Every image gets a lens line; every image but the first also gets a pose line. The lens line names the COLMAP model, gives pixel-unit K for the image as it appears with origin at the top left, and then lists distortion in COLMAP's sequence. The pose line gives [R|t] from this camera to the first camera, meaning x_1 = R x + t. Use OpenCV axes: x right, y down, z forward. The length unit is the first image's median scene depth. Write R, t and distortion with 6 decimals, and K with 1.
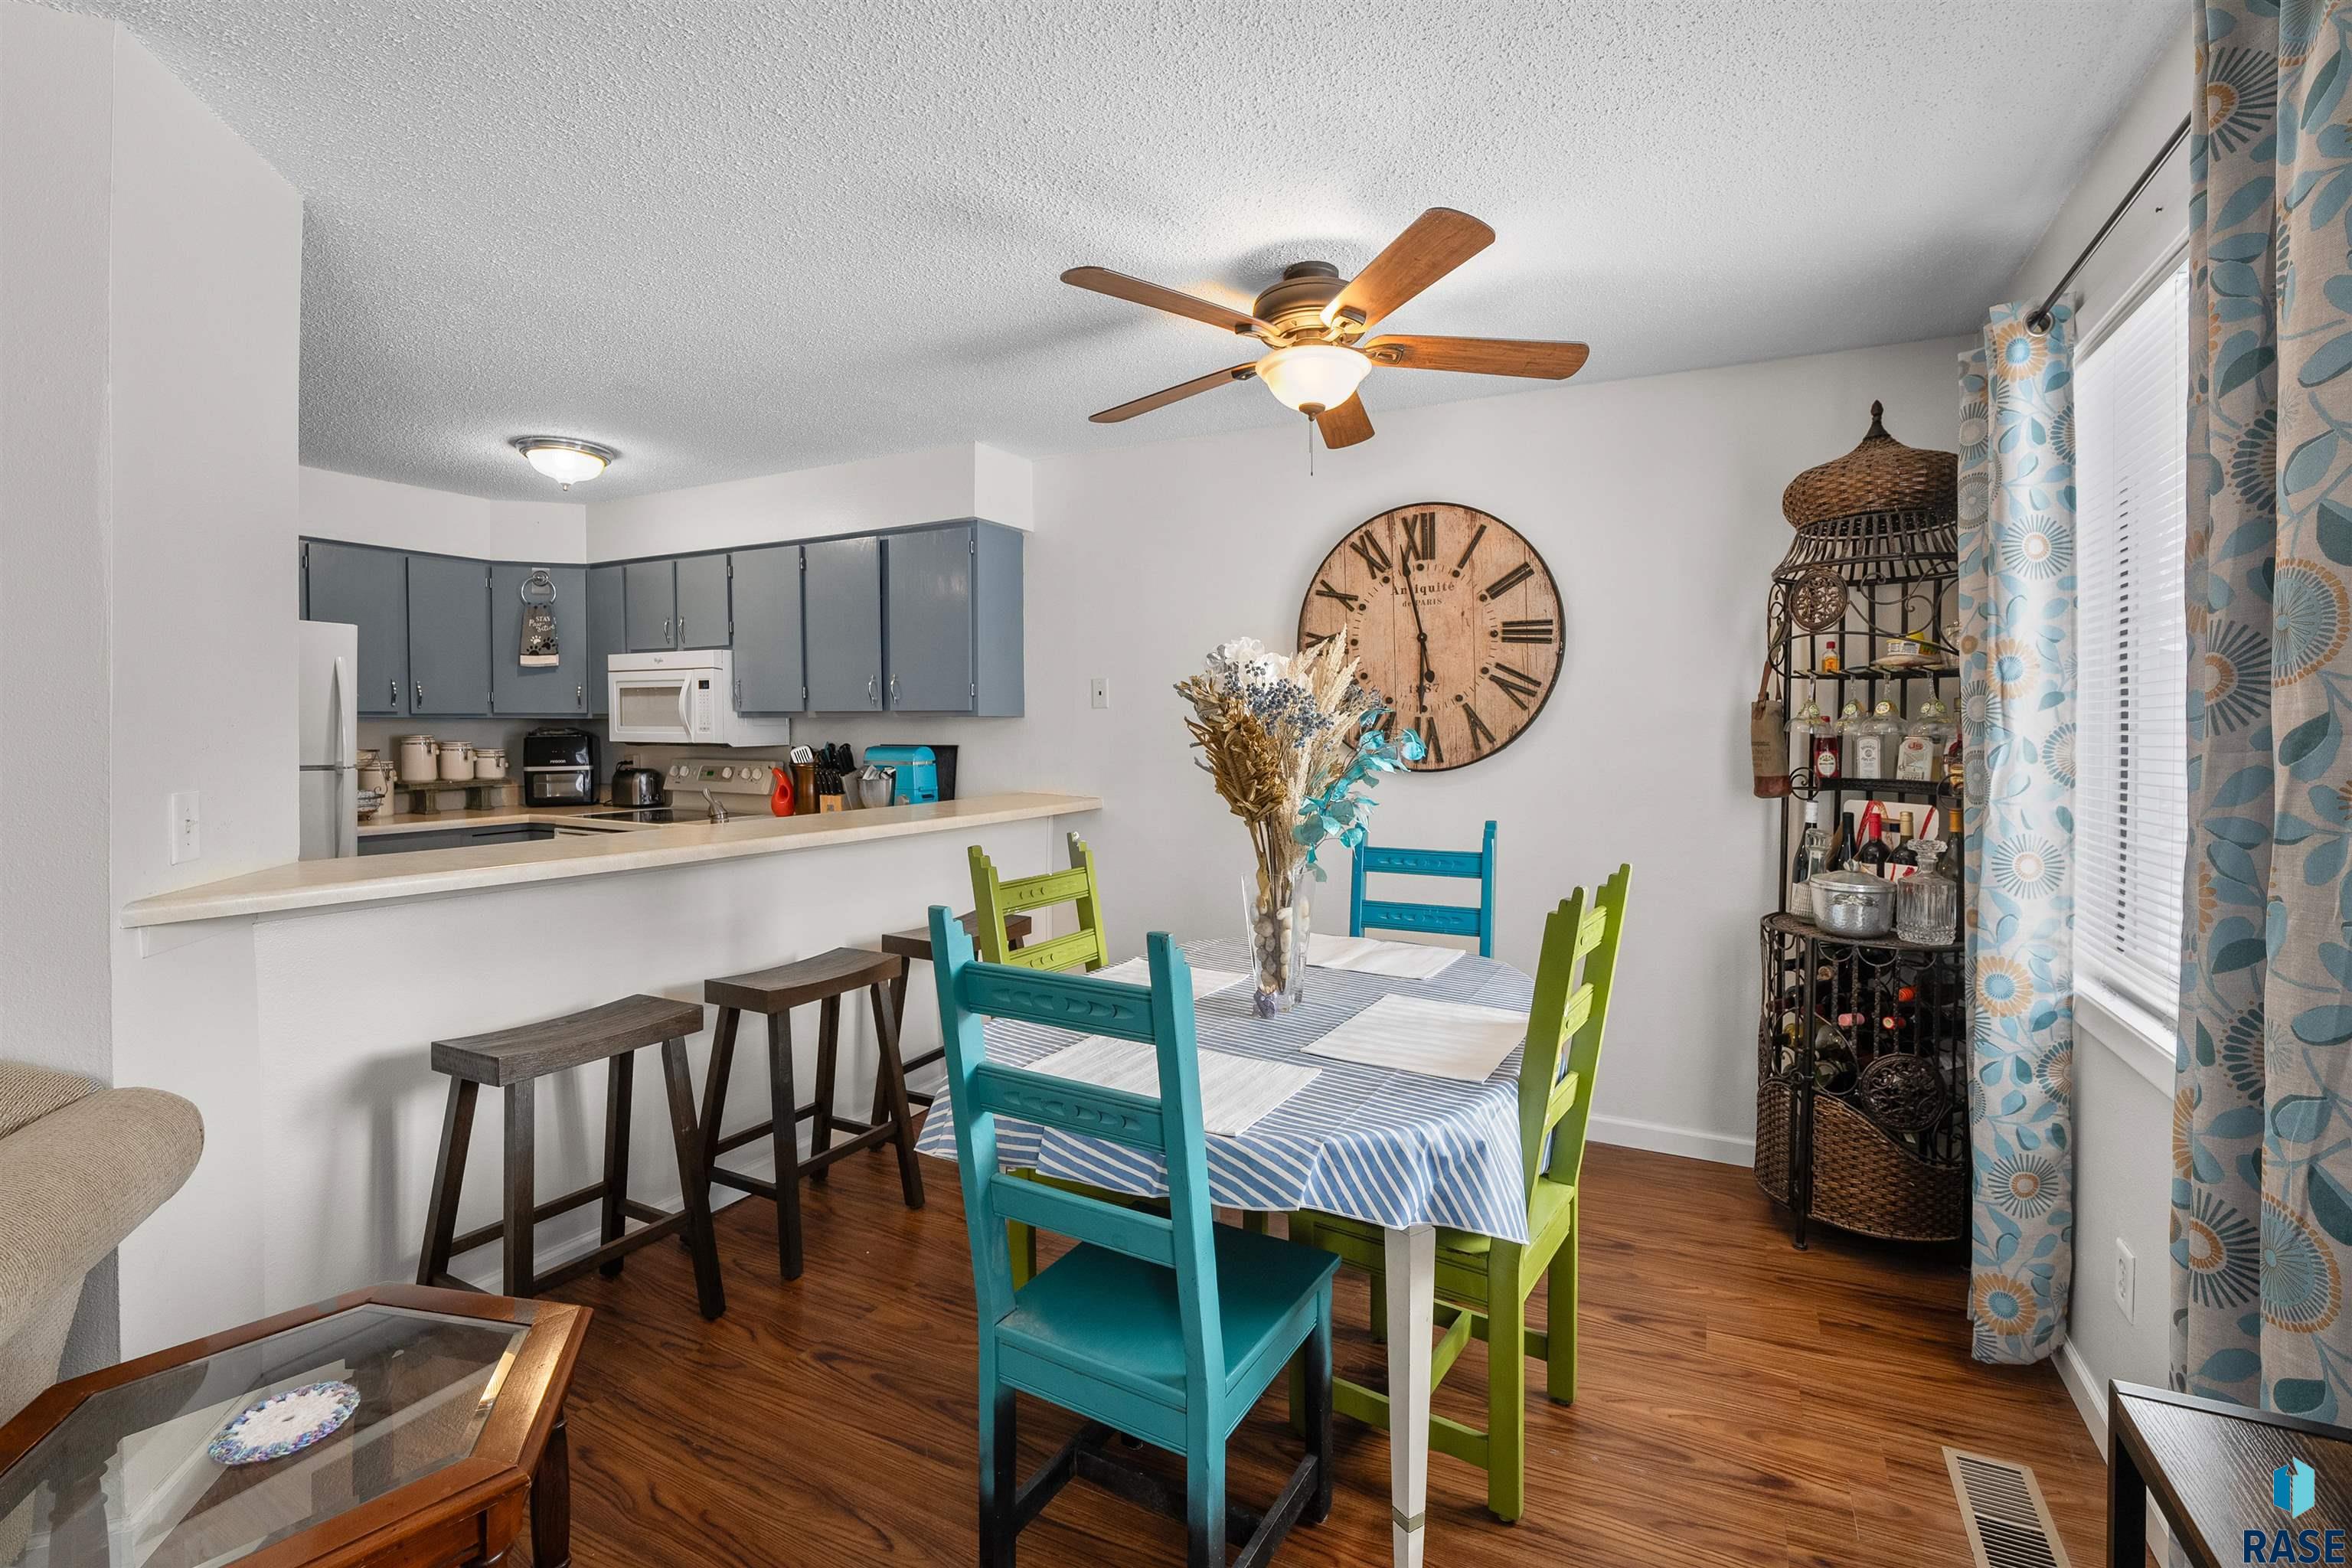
lens RADIAL K [[981.9, 0, 1227.8], [0, 981.9, 742.0], [0, 0, 1]] dist [-0.024250, 0.003248]
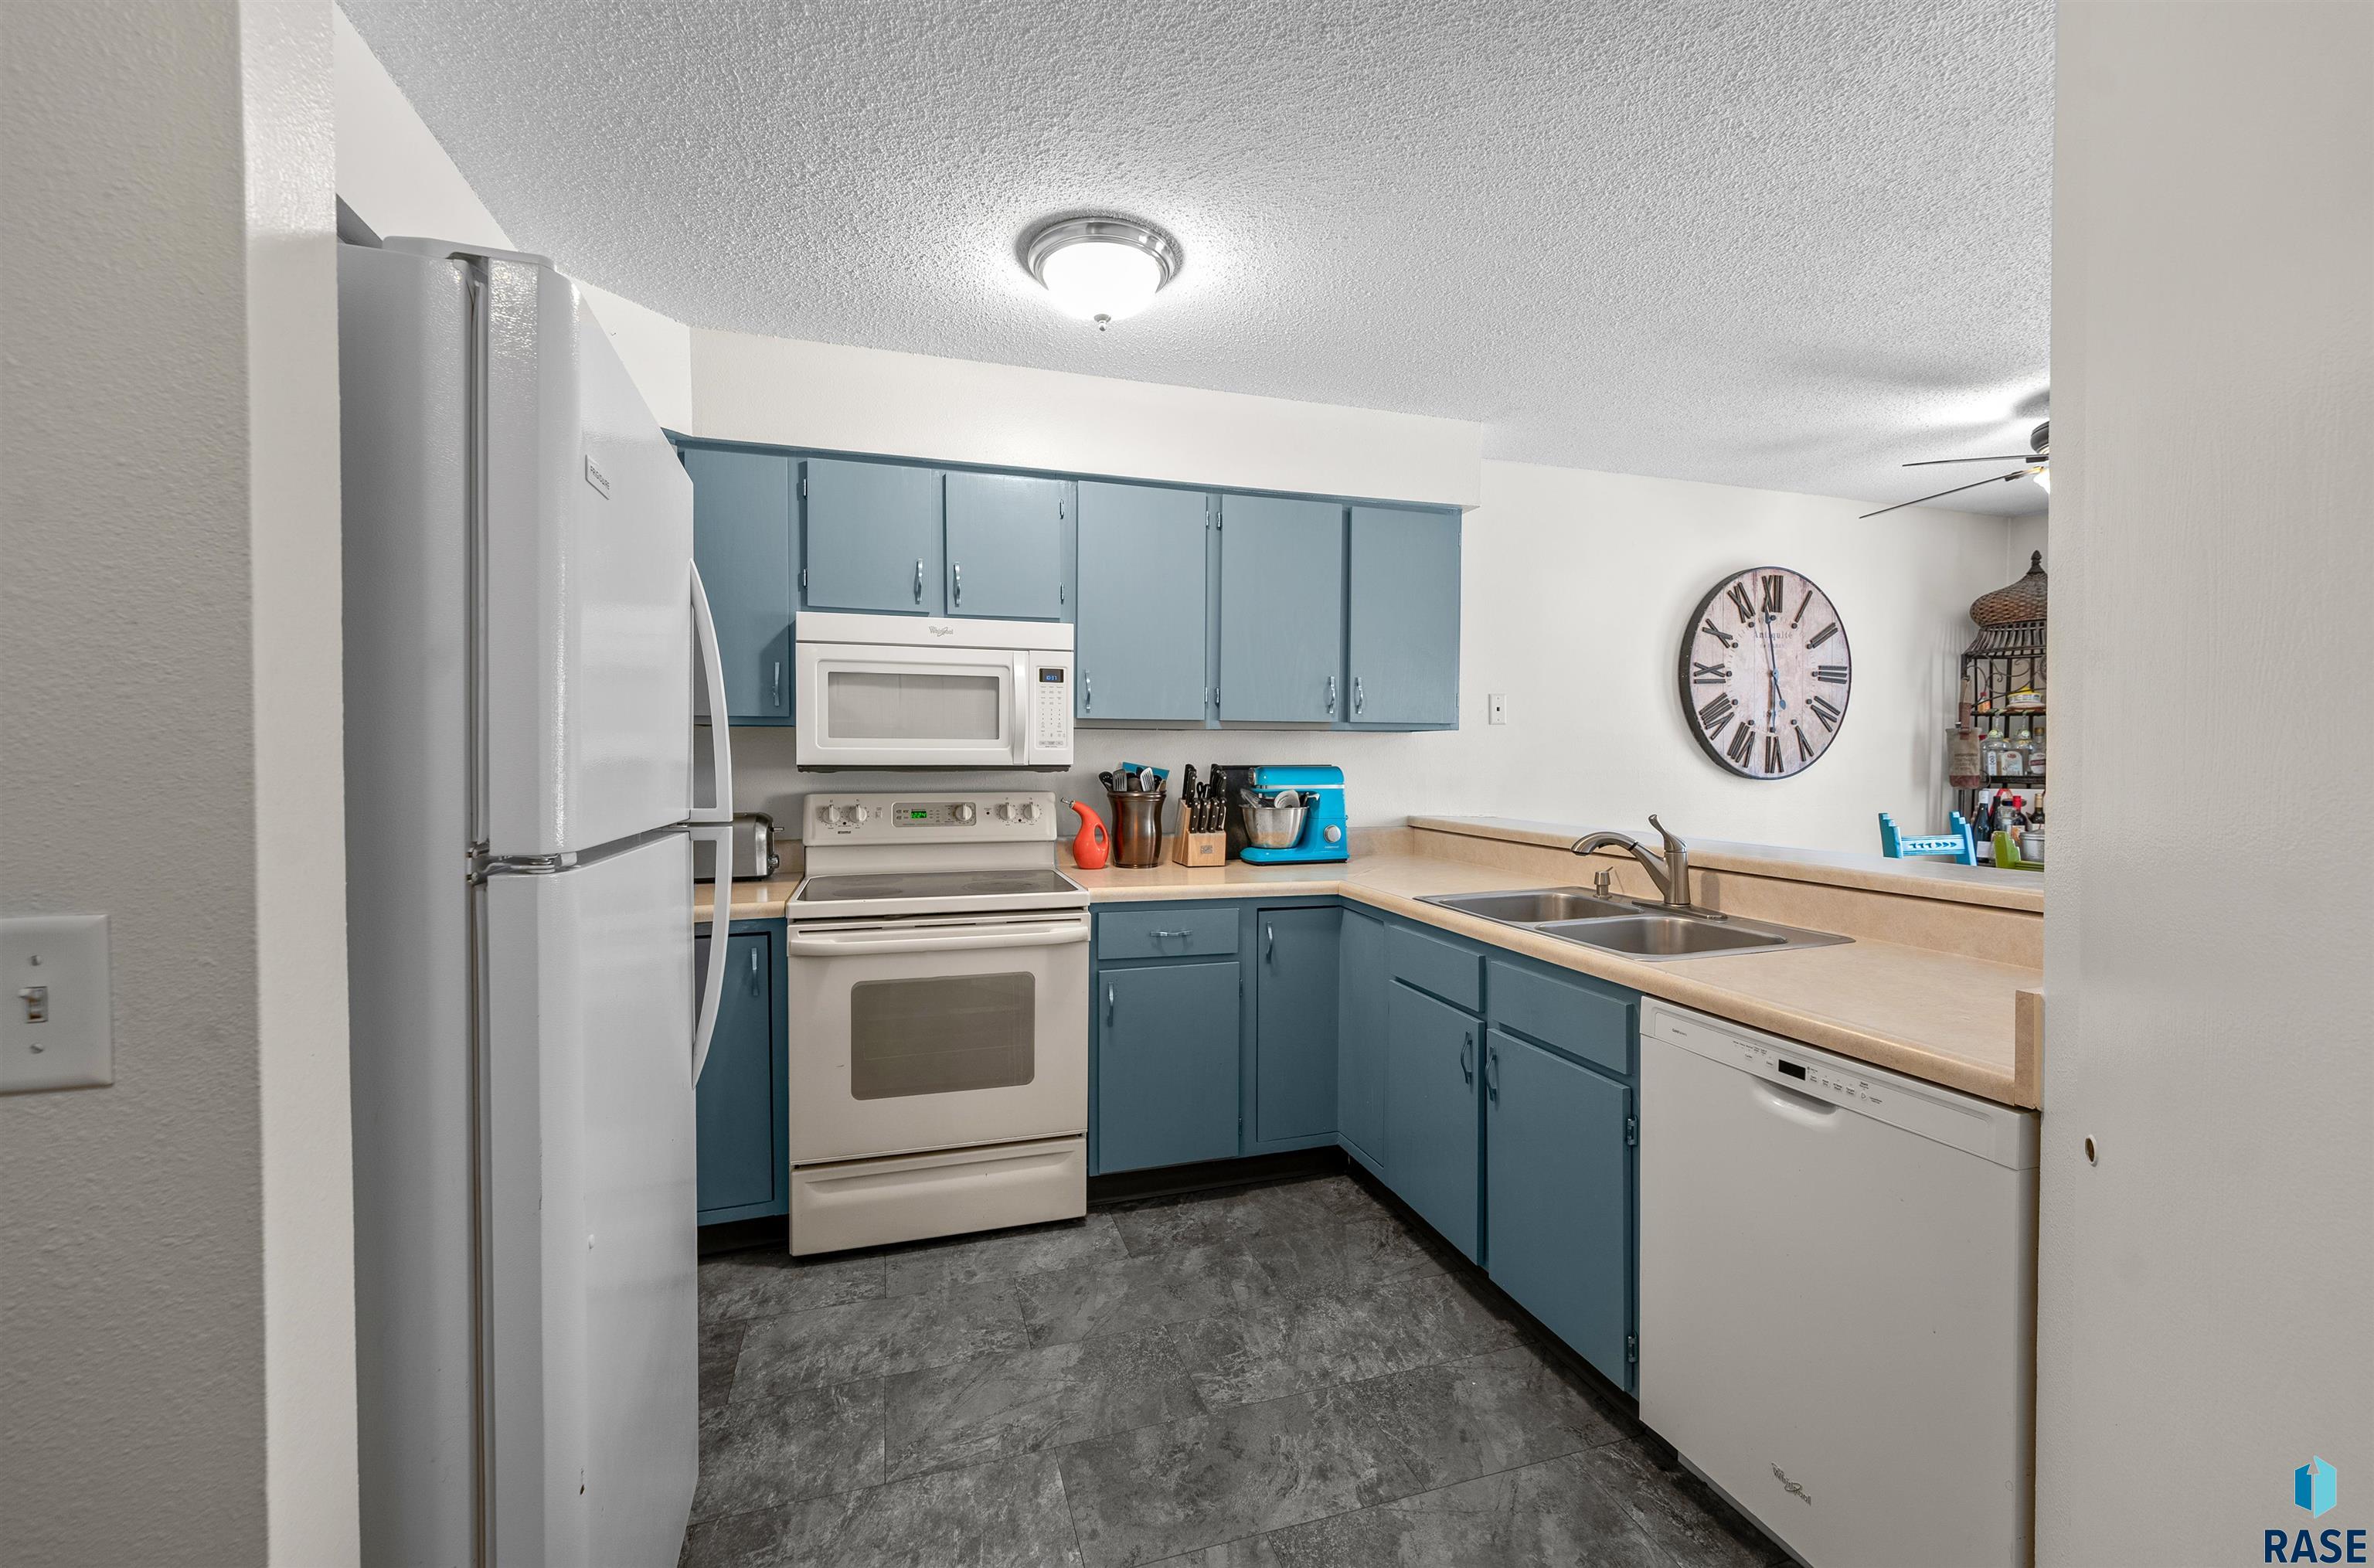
lens RADIAL K [[943.4, 0, 1189.4], [0, 943.4, 779.4], [0, 0, 1]] dist [-0.008928, -0.000282]
pose [[0.731691, -0.017806, 0.681404, -1.075205], [0.013353, 0.999841, 0.011789, 0.005350], [-0.681505, 0.000473, 0.731813, 0.568625]]
